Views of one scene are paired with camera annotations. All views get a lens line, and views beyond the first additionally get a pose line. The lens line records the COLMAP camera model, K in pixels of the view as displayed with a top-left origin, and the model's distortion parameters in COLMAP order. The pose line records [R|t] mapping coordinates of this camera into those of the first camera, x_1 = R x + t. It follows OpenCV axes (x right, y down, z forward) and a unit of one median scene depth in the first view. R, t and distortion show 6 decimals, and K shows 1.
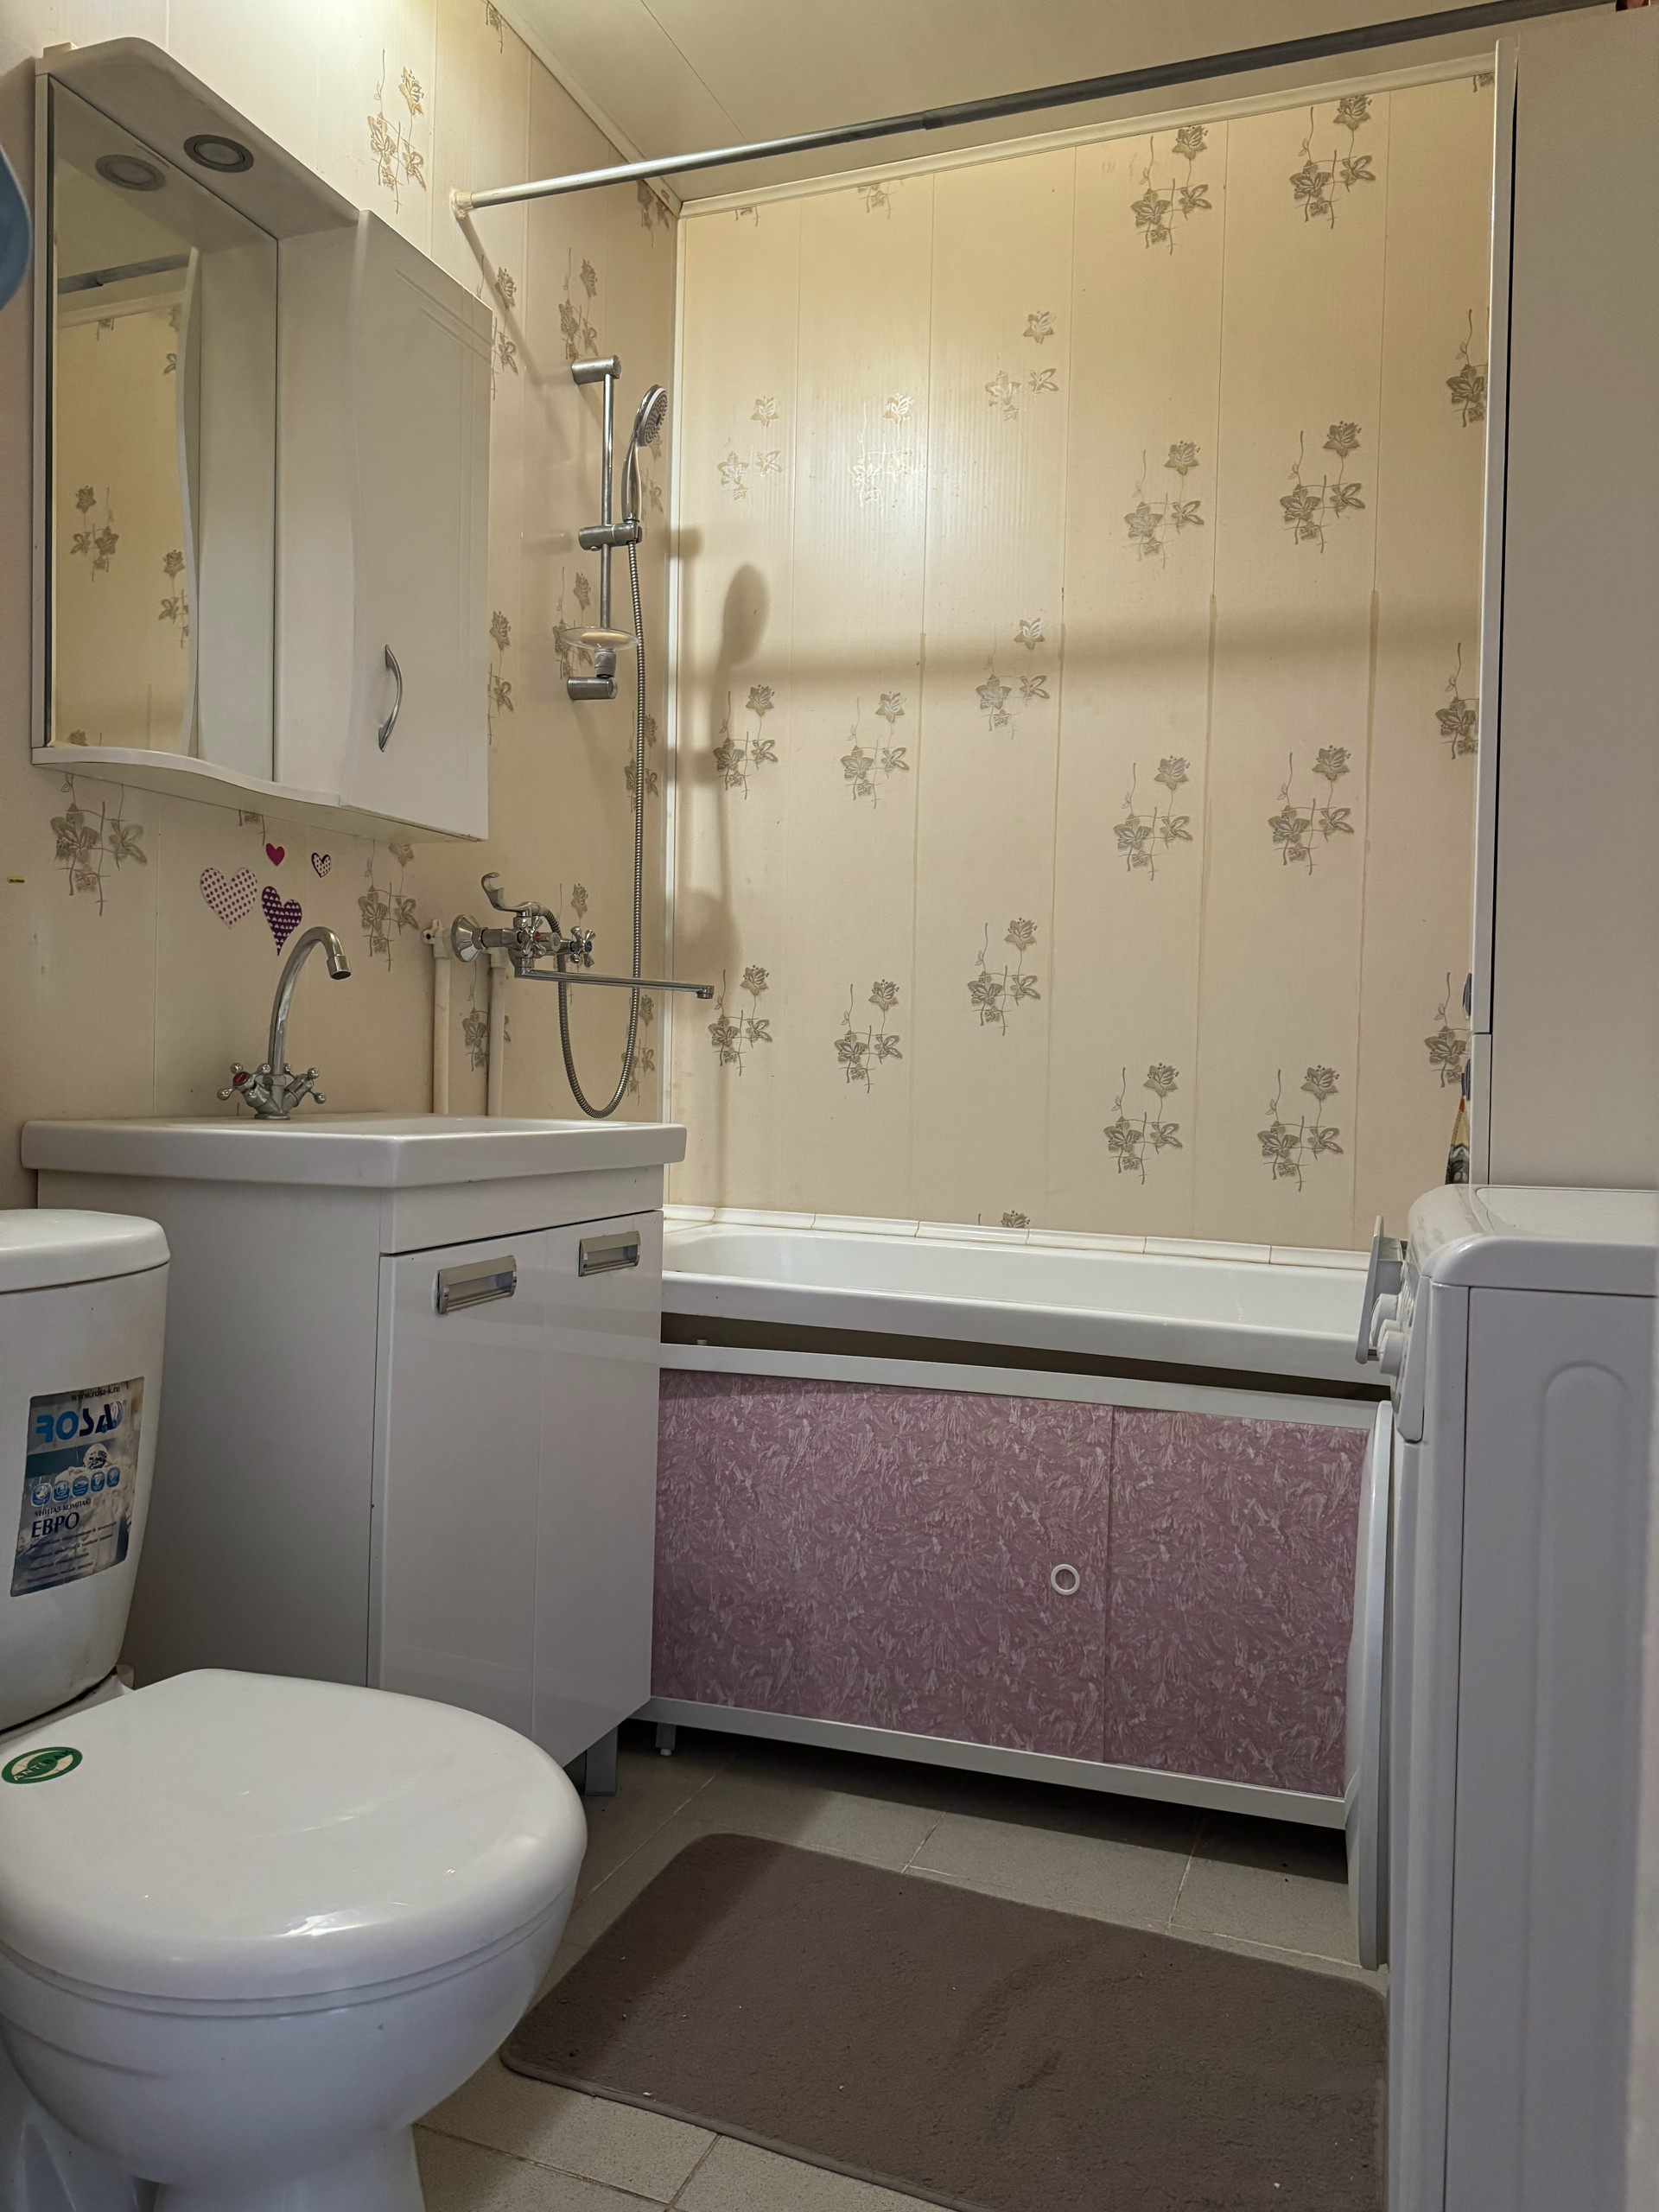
lens RADIAL K [[1550.0, 0, 838.0], [0, 1550.0, 1118.3], [0, 0, 1]] dist [0.117064, -0.142724]
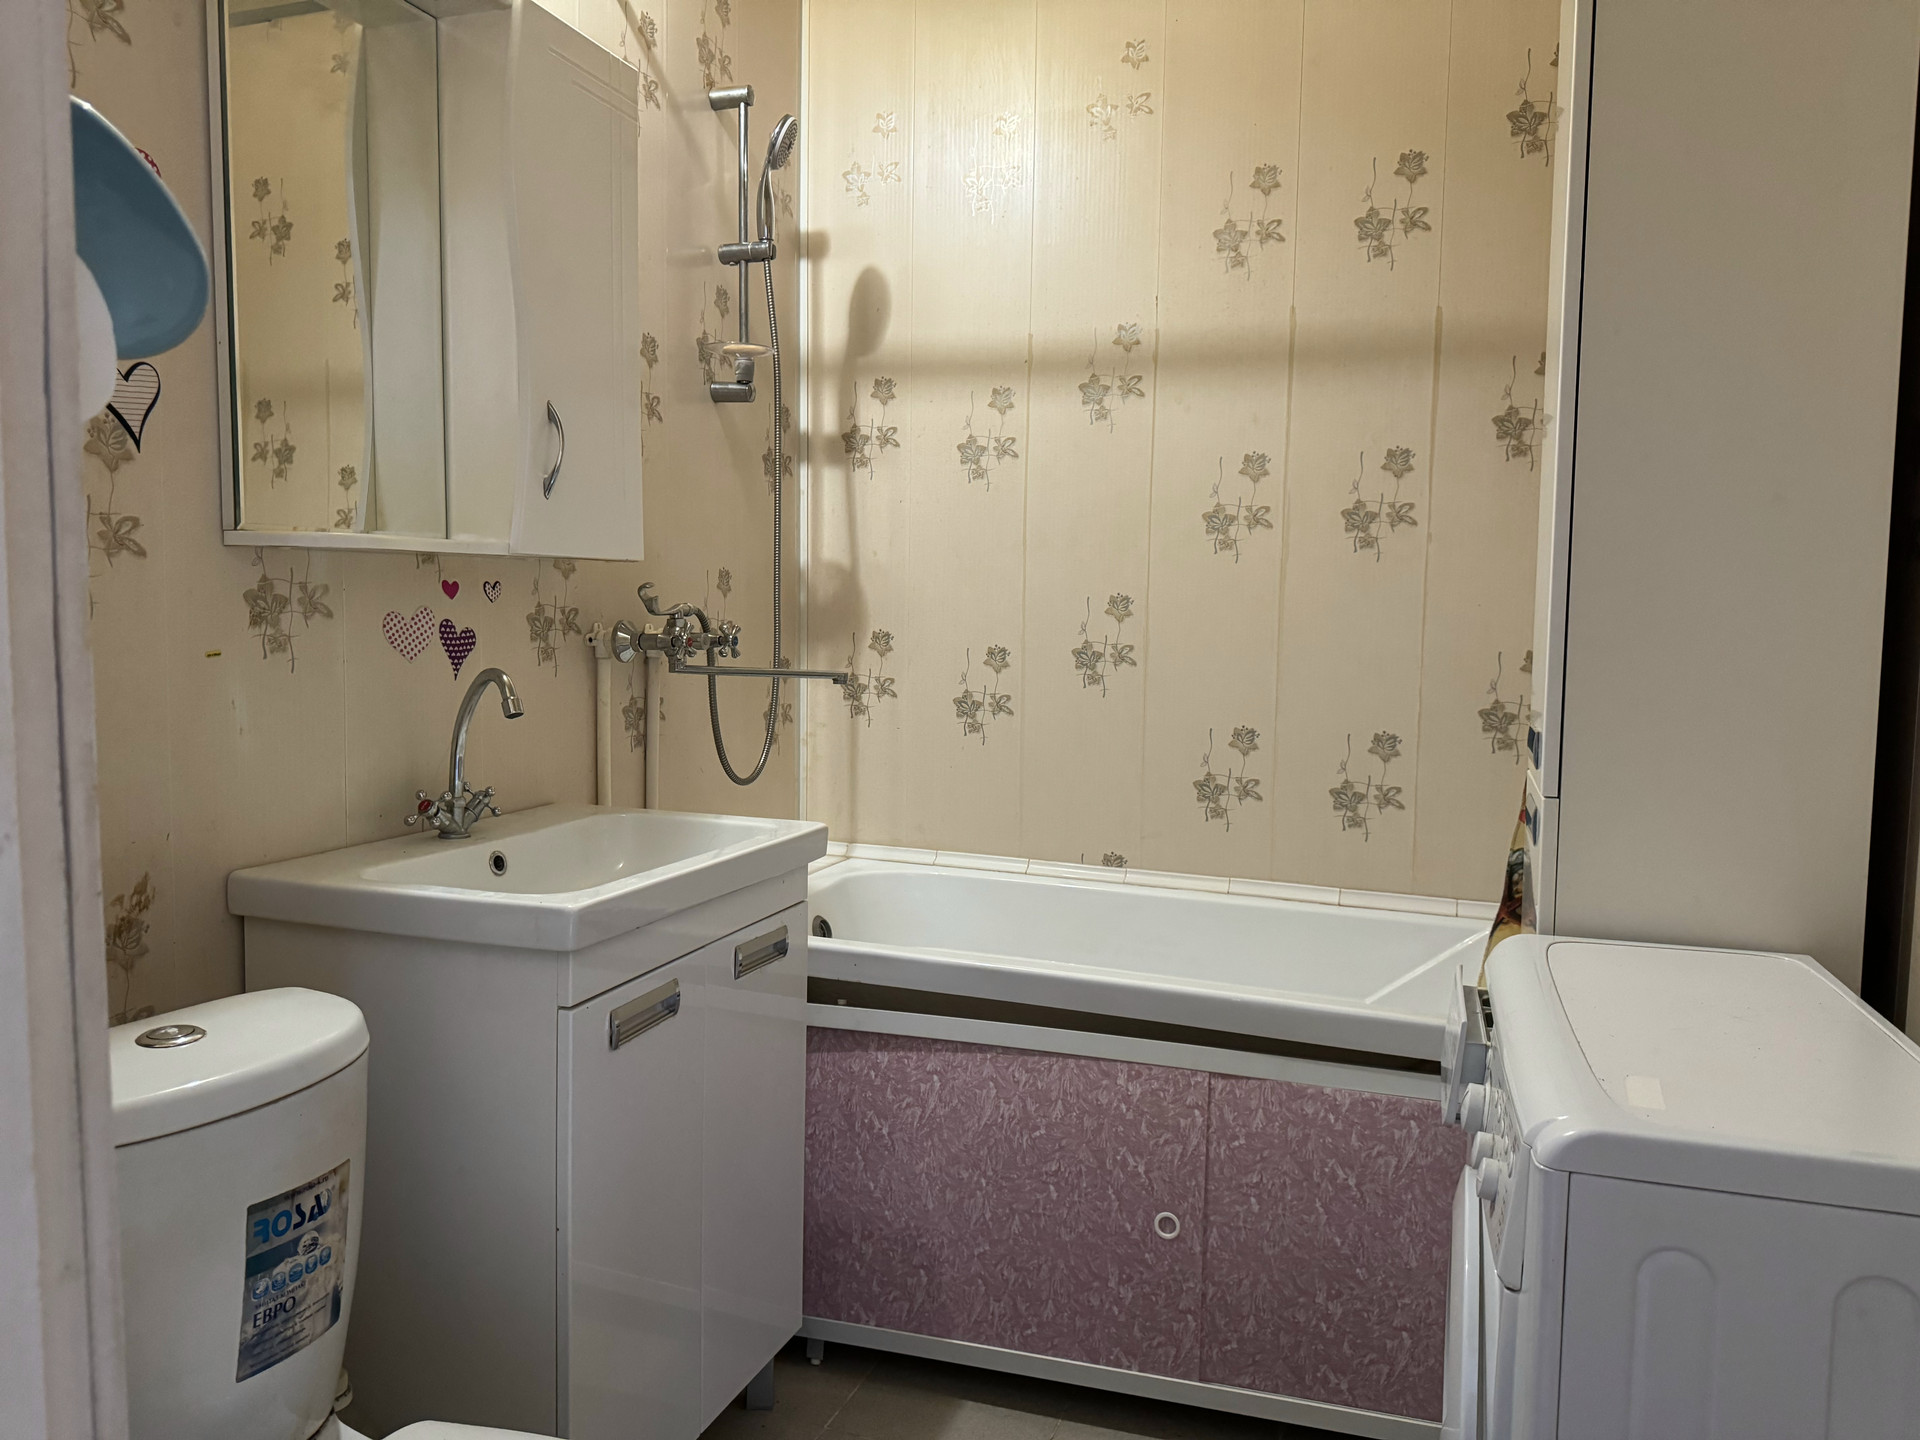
lens RADIAL K [[1343.1, 0, 965.4], [0, 1343.1, 720.3], [0, 0, 1]] dist [0.121038, -0.160038]
pose [[0.999774, -0.007668, 0.019814, -0.016805], [0.006455, 0.998144, 0.060562, -0.122565], [-0.020241, -0.060420, 0.997968, 0.035235]]
